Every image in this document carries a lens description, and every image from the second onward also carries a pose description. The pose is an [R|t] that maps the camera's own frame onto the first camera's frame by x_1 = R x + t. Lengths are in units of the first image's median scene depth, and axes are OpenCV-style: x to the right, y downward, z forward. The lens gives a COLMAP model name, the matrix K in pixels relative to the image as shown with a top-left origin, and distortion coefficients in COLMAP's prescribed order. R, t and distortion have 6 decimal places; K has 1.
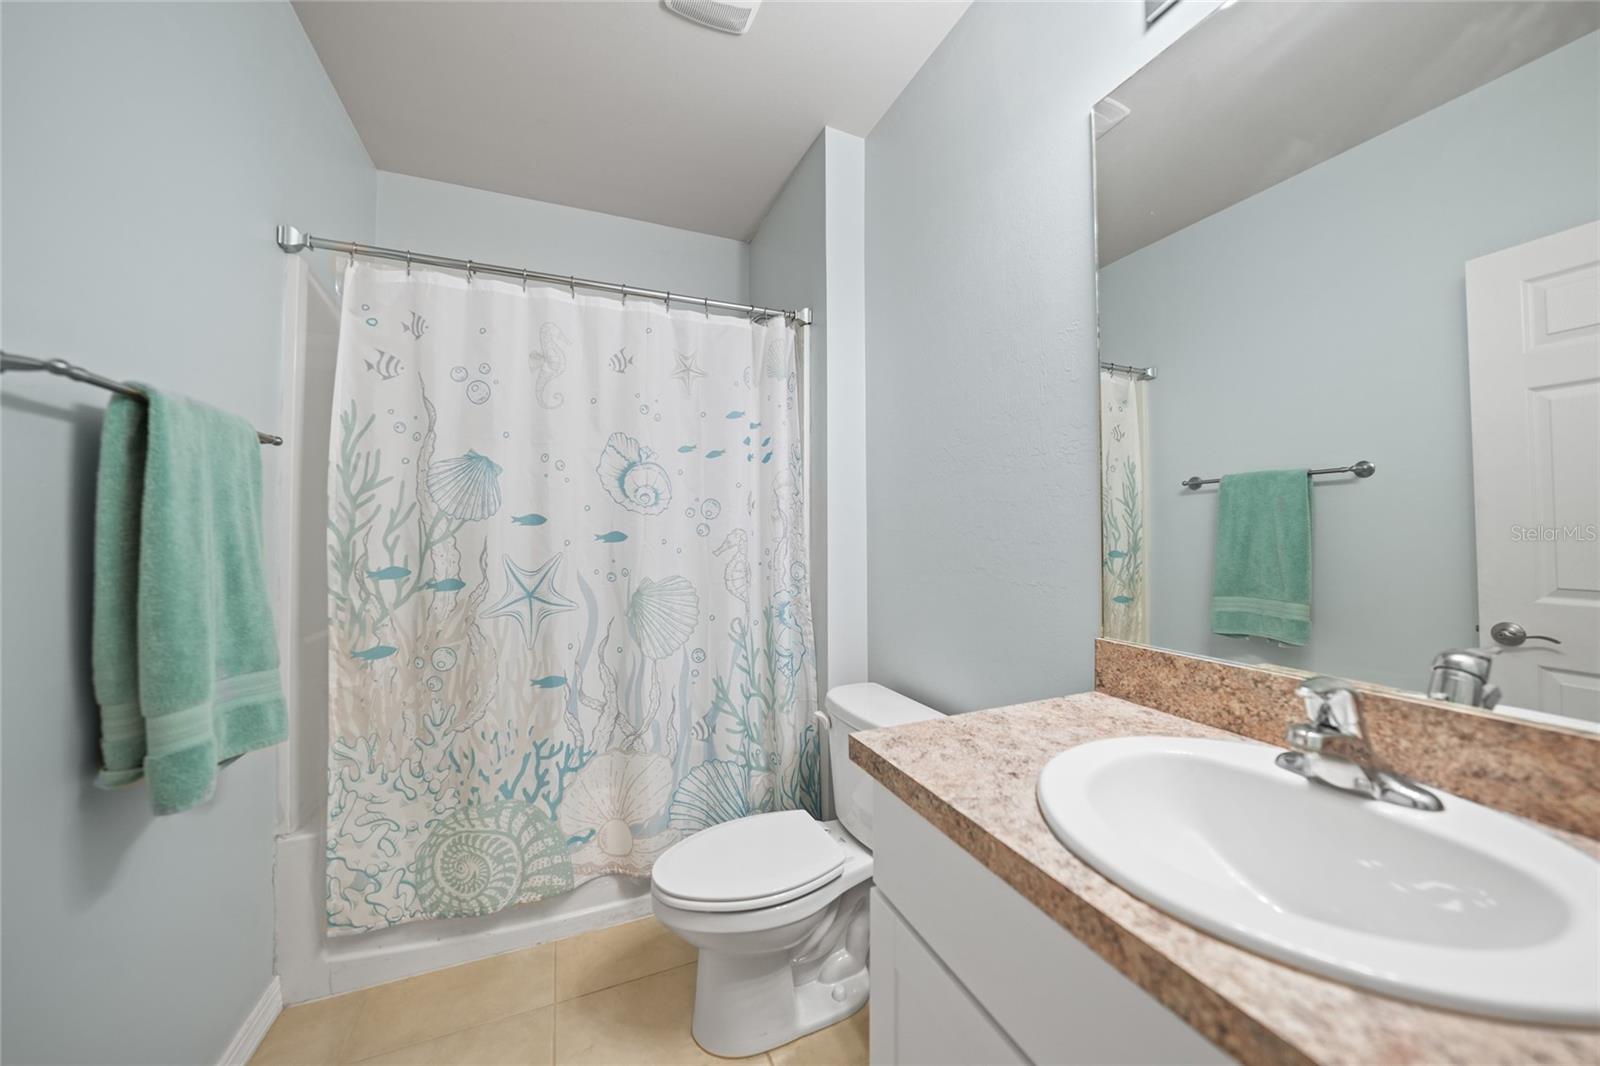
lens RADIAL K [[552.3, 0, 801.6], [0, 552.3, 529.1], [0, 0, 1]] dist [-0.018908, 0.000192]
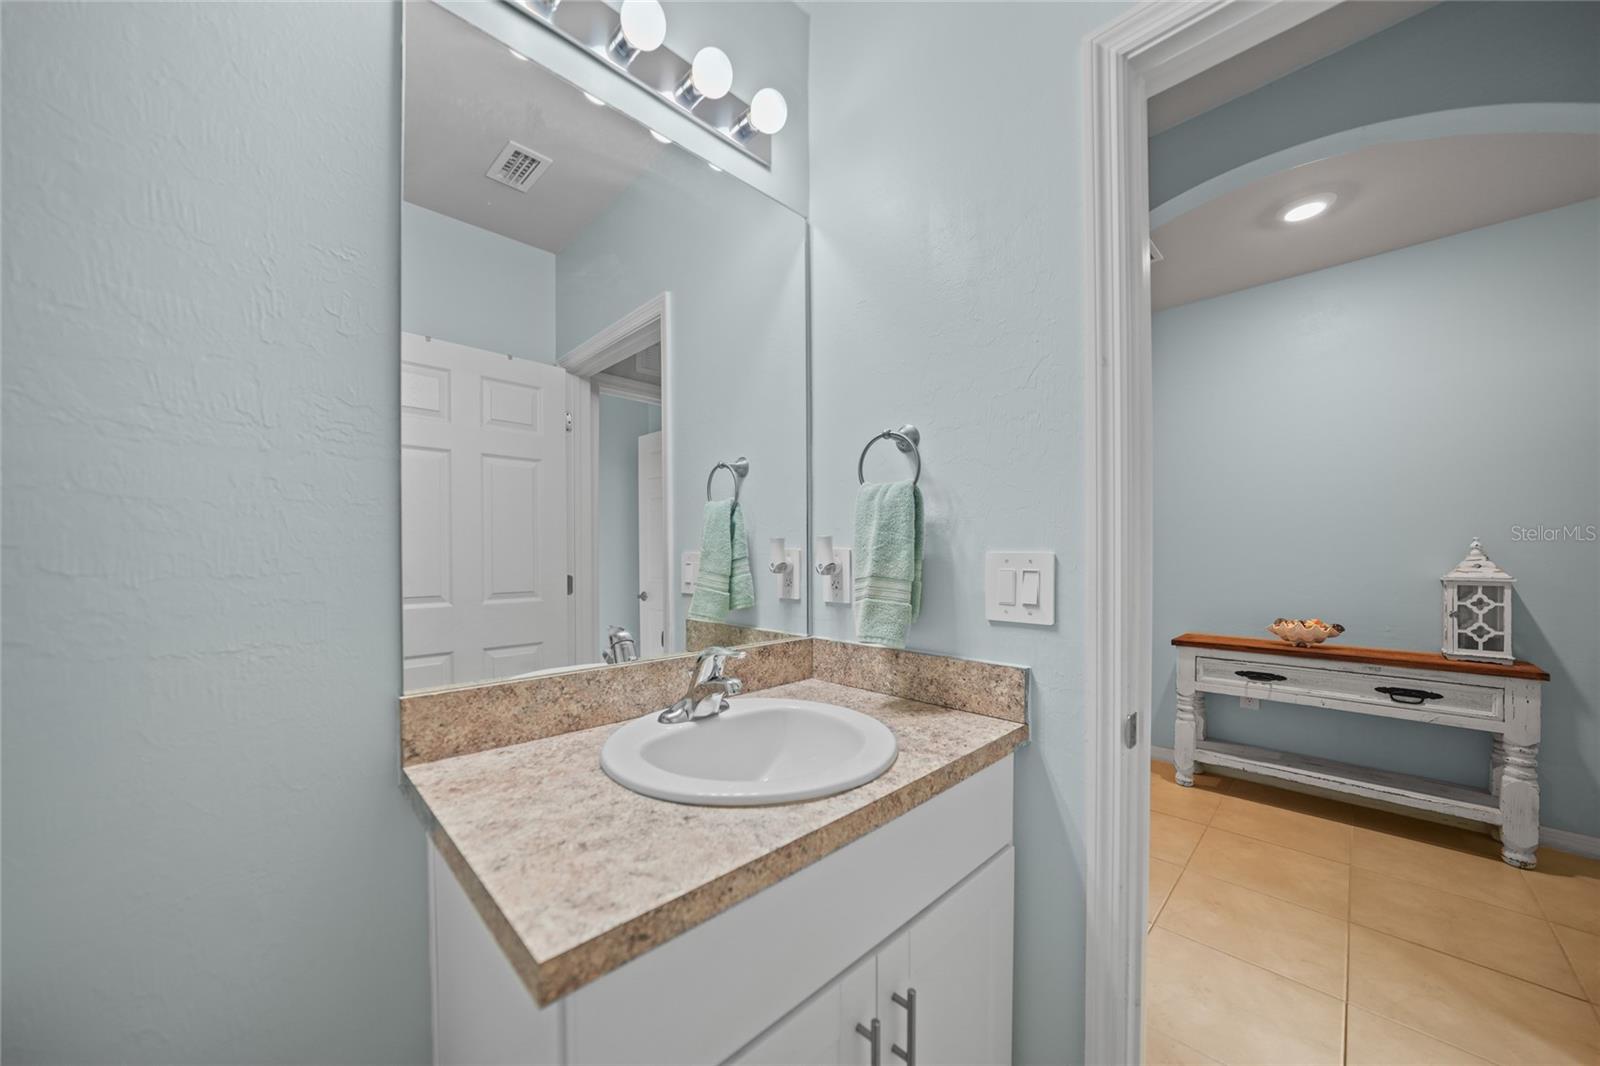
lens RADIAL K [[558.1, 0, 800.0], [0, 558.1, 533.0], [0, 0, 1]] dist [-0.029620, 0.006889]
pose [[-0.351942, 0.035711, 0.935340, -0.529275], [-0.002706, 0.999229, -0.039169, -0.000603], [-0.936018, -0.016316, -0.351574, 1.063160]]
